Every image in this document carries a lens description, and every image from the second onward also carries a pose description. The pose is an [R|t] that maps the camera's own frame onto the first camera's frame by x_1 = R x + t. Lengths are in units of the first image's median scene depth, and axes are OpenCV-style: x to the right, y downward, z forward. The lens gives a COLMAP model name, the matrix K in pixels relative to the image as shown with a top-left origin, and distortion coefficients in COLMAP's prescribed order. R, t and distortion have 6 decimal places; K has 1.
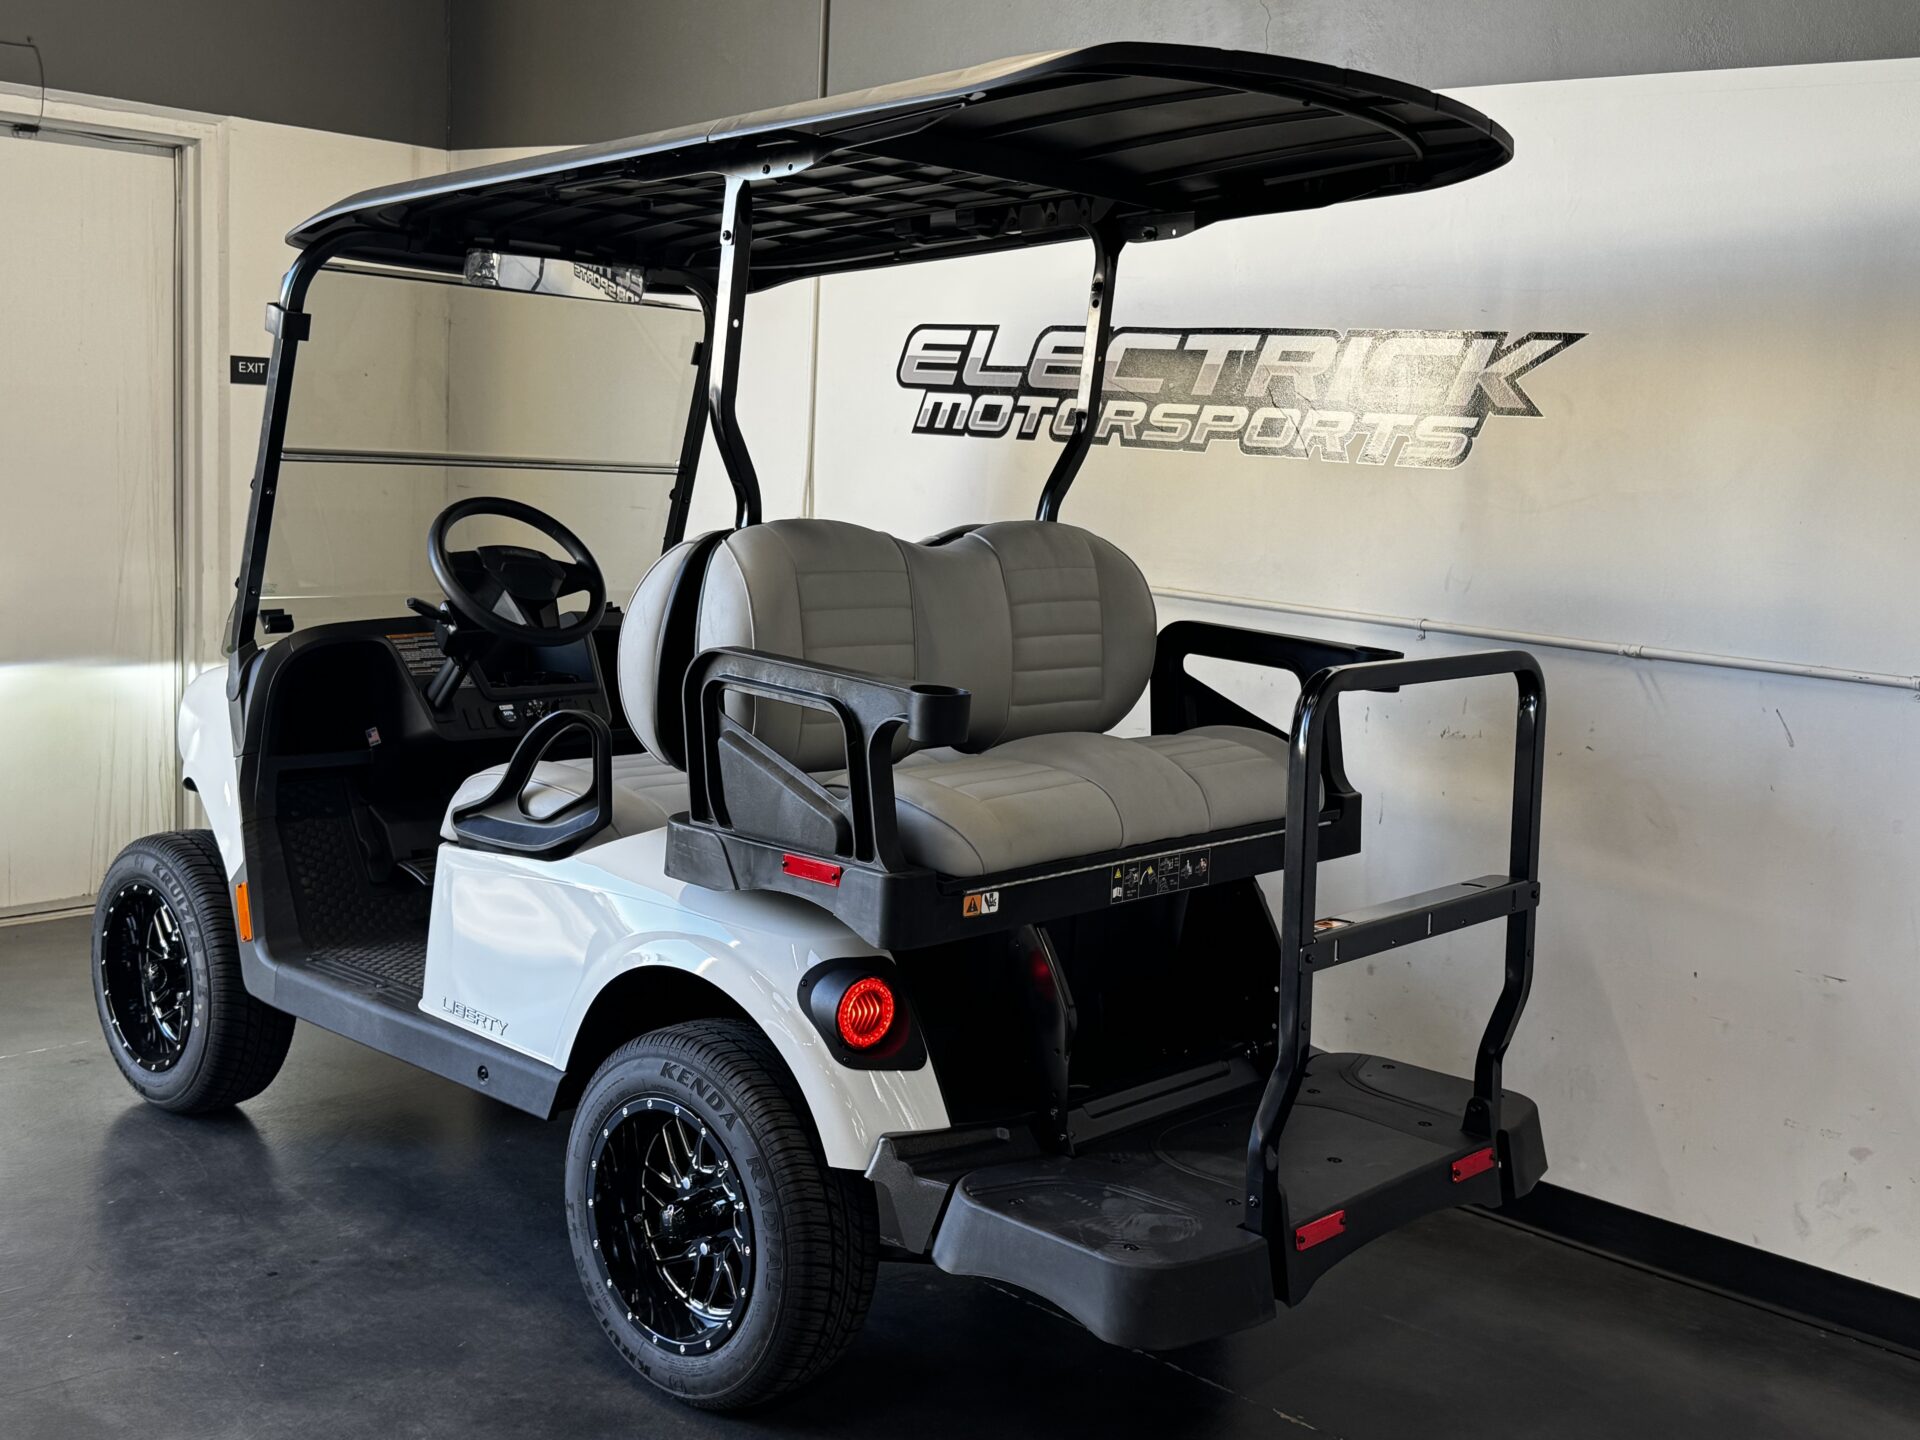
lens RADIAL K [[2041.9, 0, 960.0], [0, 2041.9, 720.0], [0, 0, 1]] dist [0.191586, -0.452786]
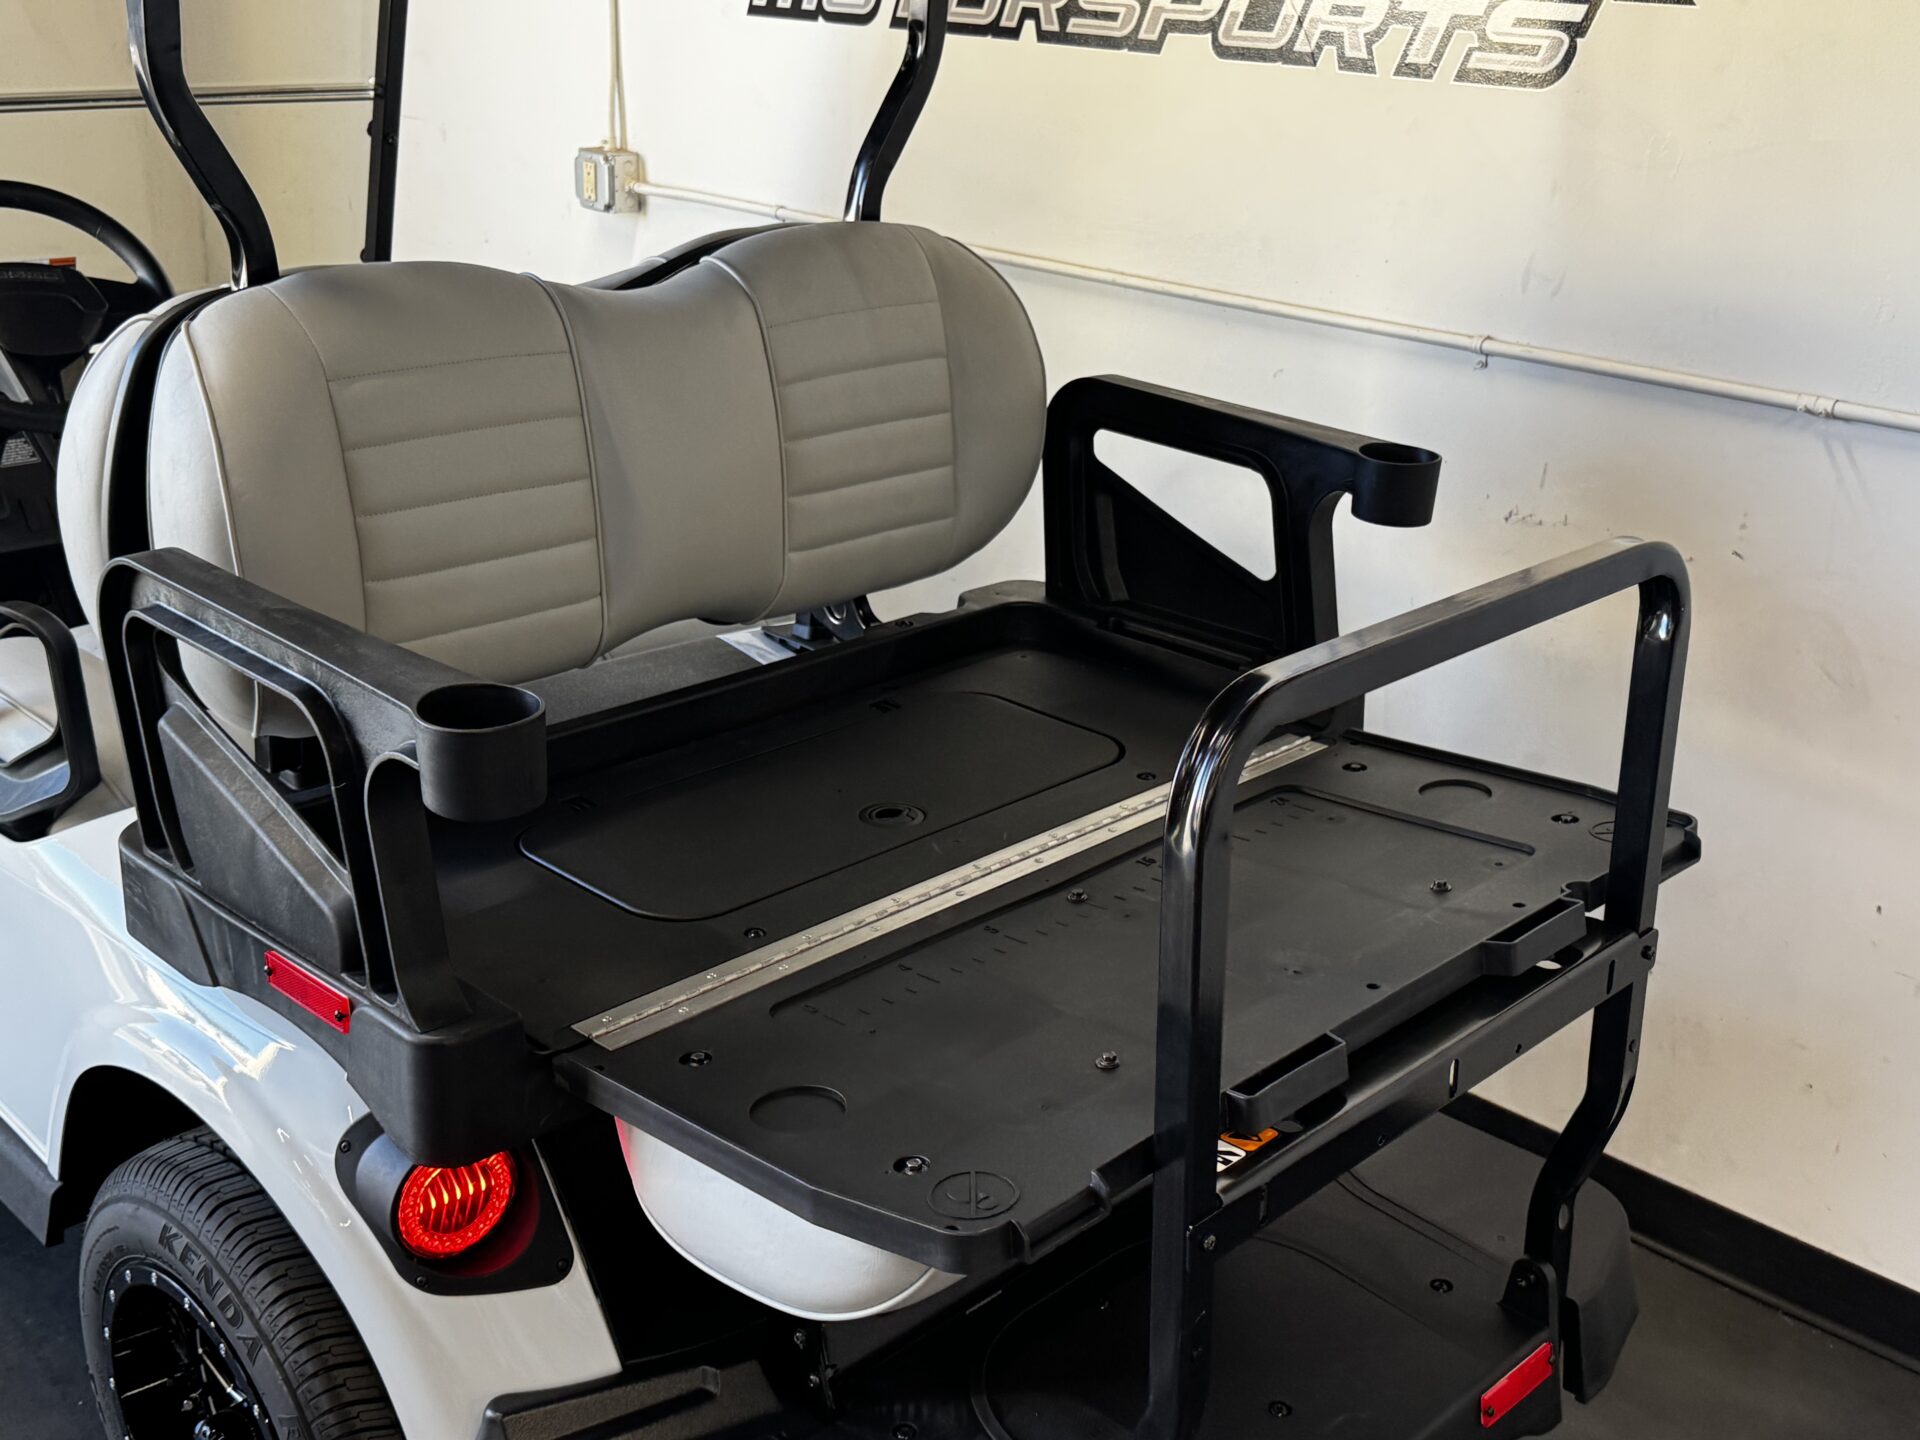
lens RADIAL K [[2041.9, 0, 960.0], [0, 2041.9, 720.0], [0, 0, 1]] dist [0.191586, -0.452786]
pose [[0.999319, -0.011599, -0.035035, 0.094786], [0.019235, 0.973884, 0.226230, -0.093006], [0.031495, -0.226750, 0.973444, 0.390442]]
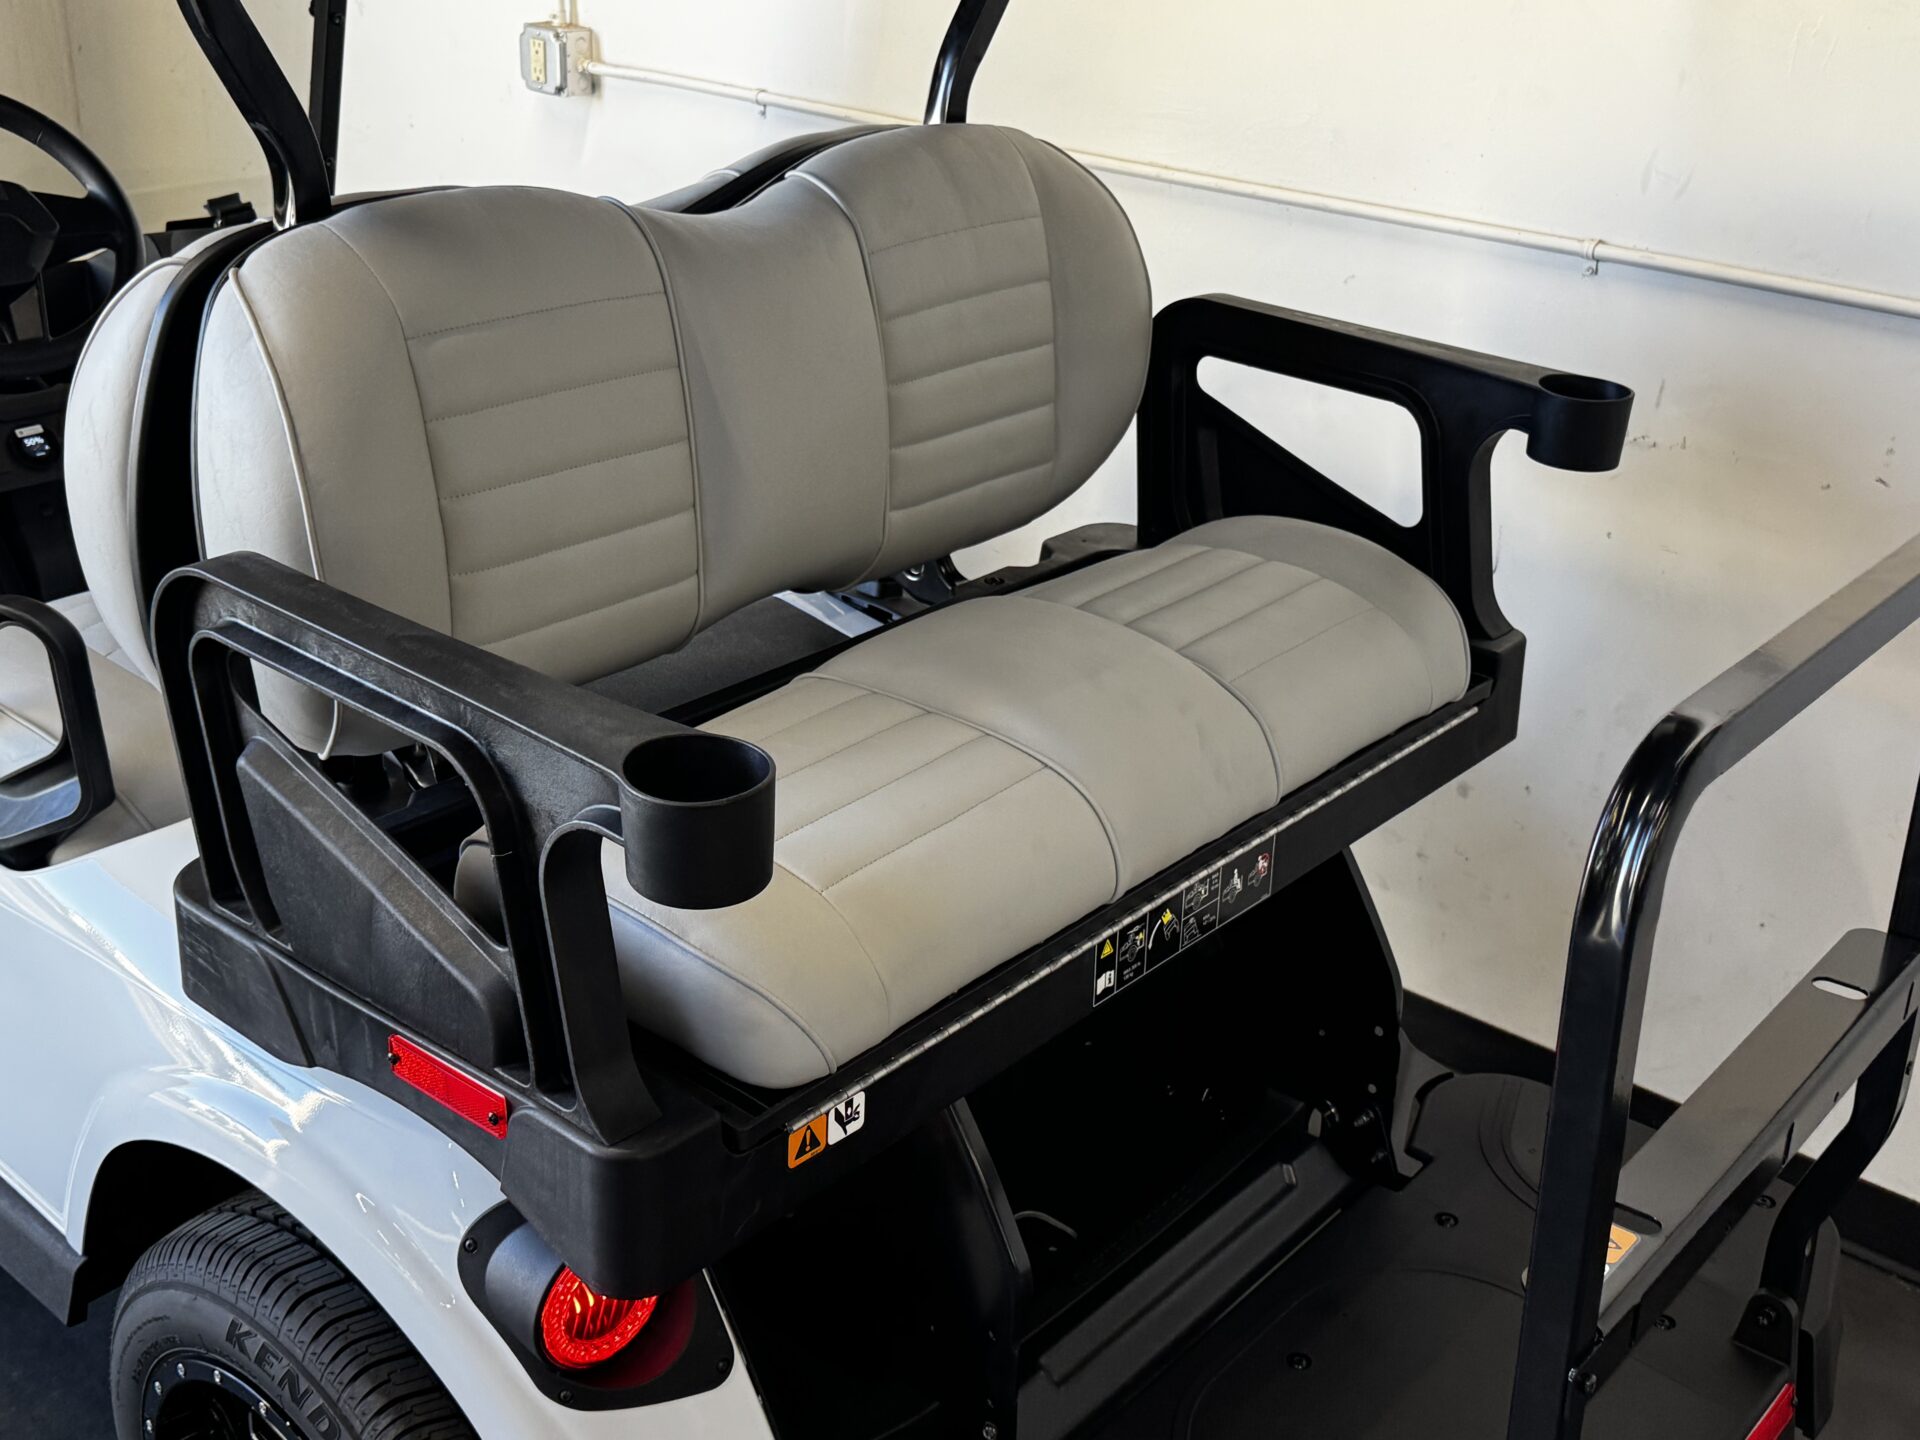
lens RADIAL K [[2053.1, 0, 933.8], [0, 2053.1, 715.0], [0, 0, 1]] dist [0.182256, -0.439460]
pose [[0.999057, -0.033661, 0.027441, 0.019867], [0.024393, 0.957709, 0.286704, -0.107337], [-0.035931, -0.285764, 0.957626, 0.461468]]
